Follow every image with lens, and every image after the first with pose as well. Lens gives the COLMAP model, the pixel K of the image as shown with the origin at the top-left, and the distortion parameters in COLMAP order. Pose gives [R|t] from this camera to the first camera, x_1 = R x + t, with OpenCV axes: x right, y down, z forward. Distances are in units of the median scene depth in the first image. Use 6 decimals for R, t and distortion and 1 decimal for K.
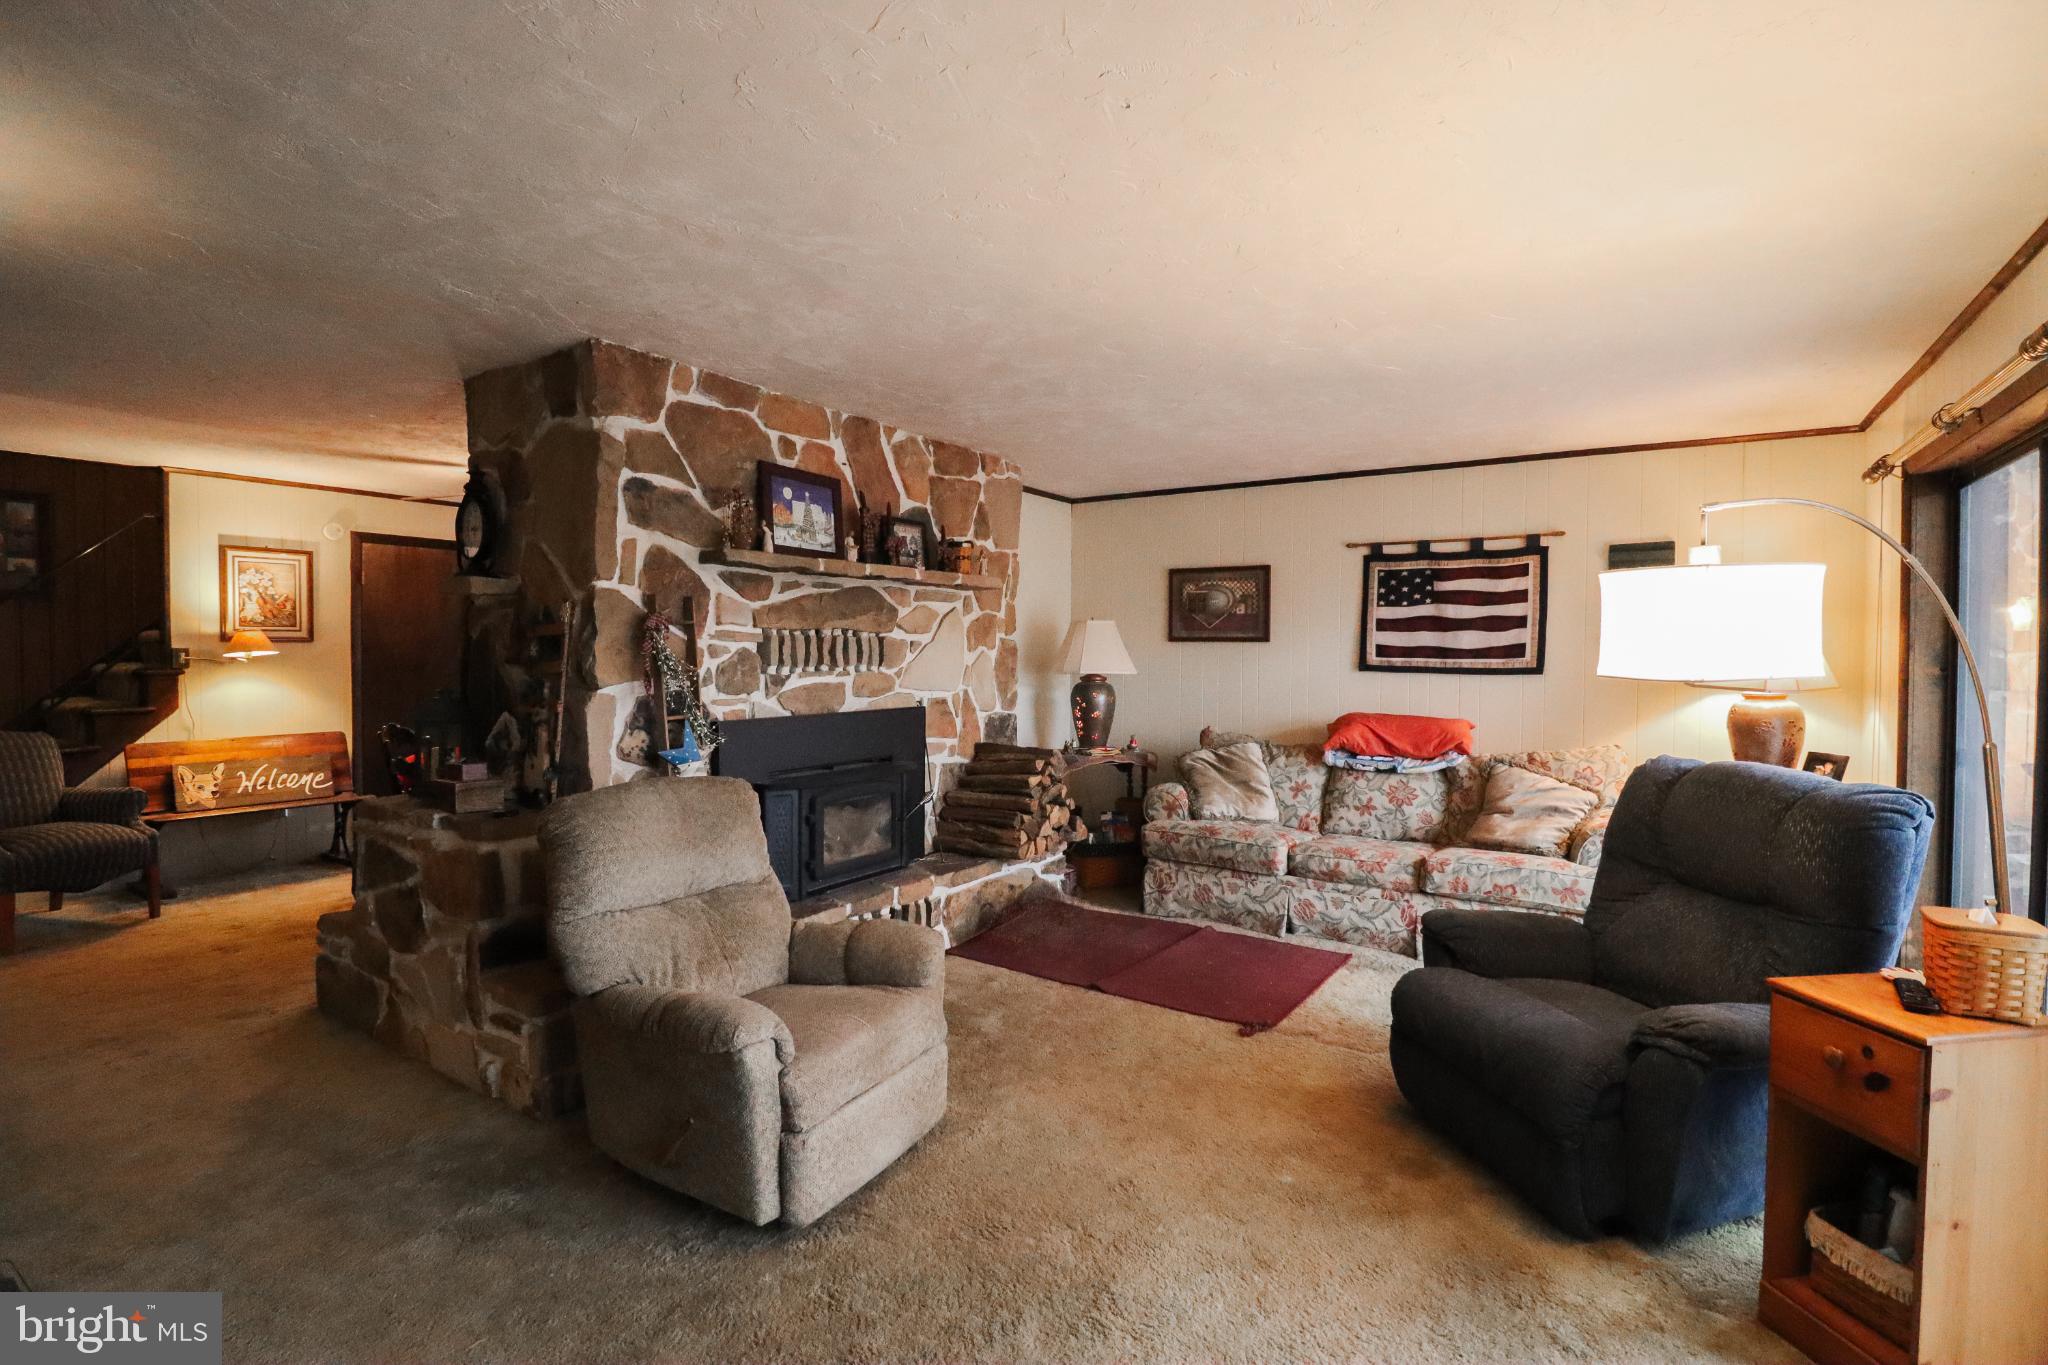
lens RADIAL K [[947.1, 0, 1043.4], [0, 947.1, 673.8], [0, 0, 1]] dist [0.002699, -0.016091]
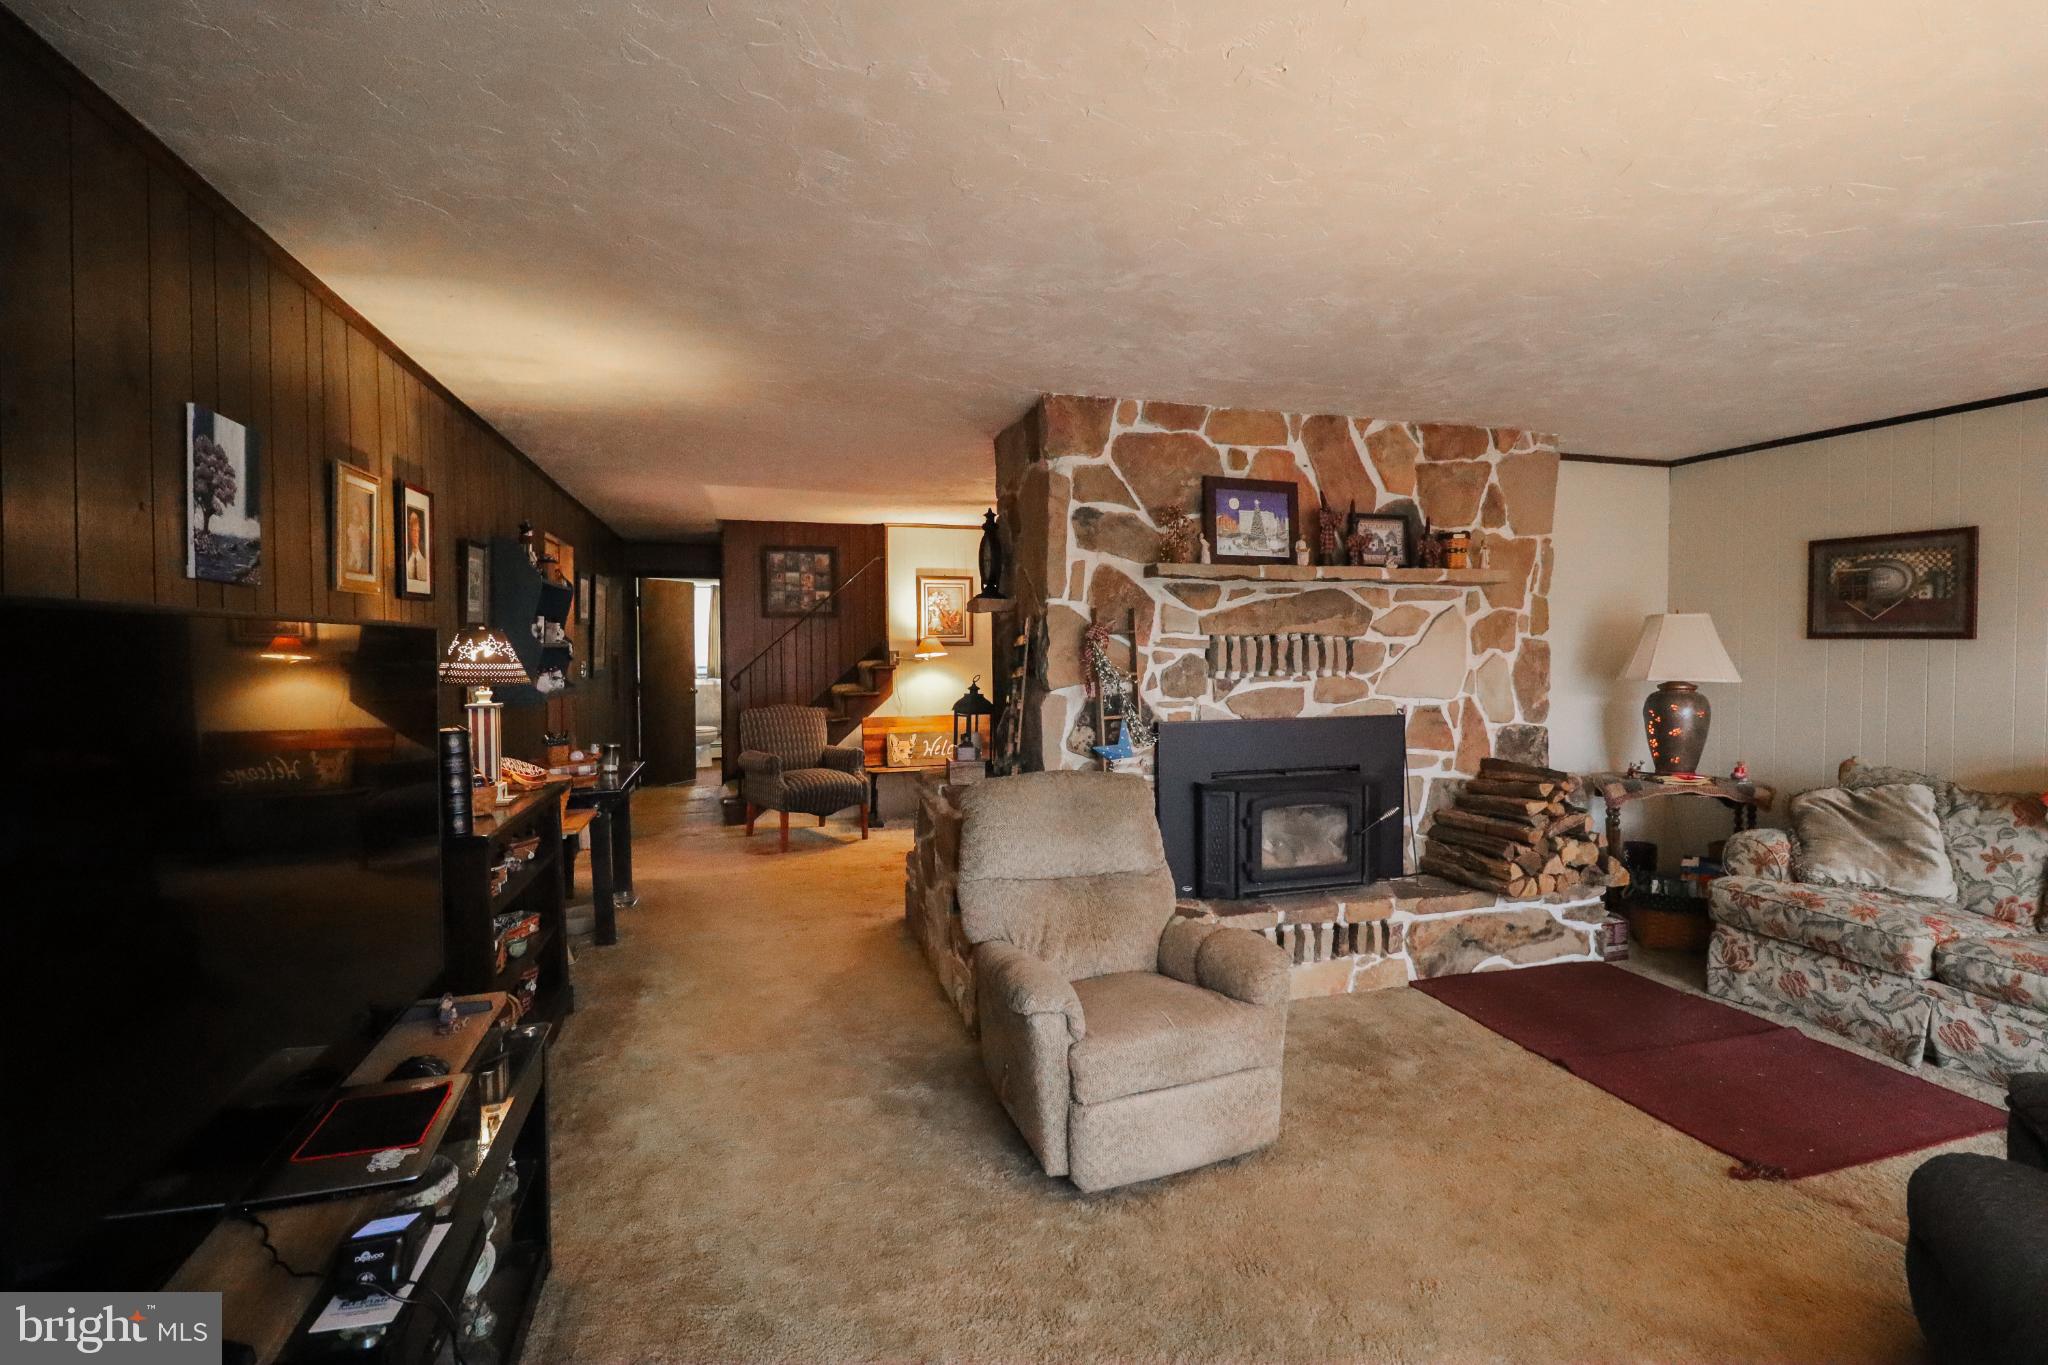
lens RADIAL K [[947.1, 0, 1043.4], [0, 947.1, 673.8], [0, 0, 1]] dist [0.002699, -0.016091]
pose [[0.765384, 0.014197, -0.643417, 0.219954], [-0.008993, 0.999895, 0.011364, -0.014278], [0.643511, -0.002912, 0.765432, 0.071432]]
